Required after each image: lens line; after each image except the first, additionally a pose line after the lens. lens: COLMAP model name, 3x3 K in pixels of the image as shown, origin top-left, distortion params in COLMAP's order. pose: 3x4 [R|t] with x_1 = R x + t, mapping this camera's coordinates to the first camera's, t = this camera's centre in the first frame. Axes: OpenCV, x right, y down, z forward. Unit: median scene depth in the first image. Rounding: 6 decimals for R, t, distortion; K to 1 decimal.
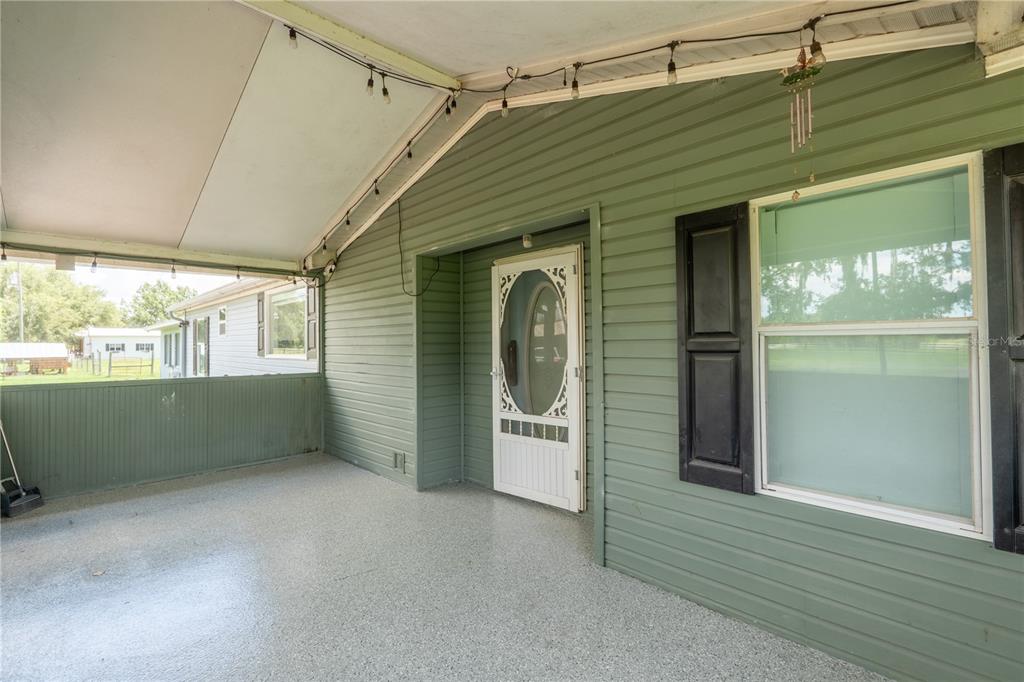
lens RADIAL K [[463.6, 0, 512.7], [0, 463.6, 339.8], [0, 0, 1]] dist [-0.003083, -0.000323]
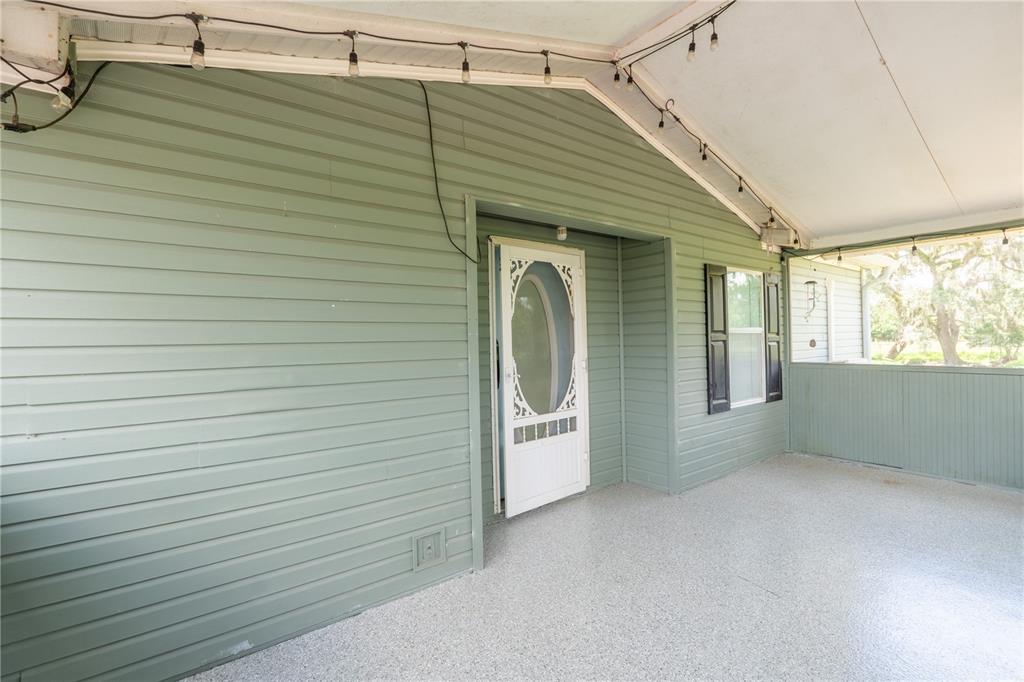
lens RADIAL K [[463.6, 0, 512.3], [0, 463.6, 339.3], [0, 0, 1]] dist [-0.003083, -0.000323]
pose [[0.115855, 0.010563, 0.993210, -0.916547], [0.009177, 0.999889, -0.011705, 0.019795], [-0.993224, 0.010471, 0.115745, 0.962201]]
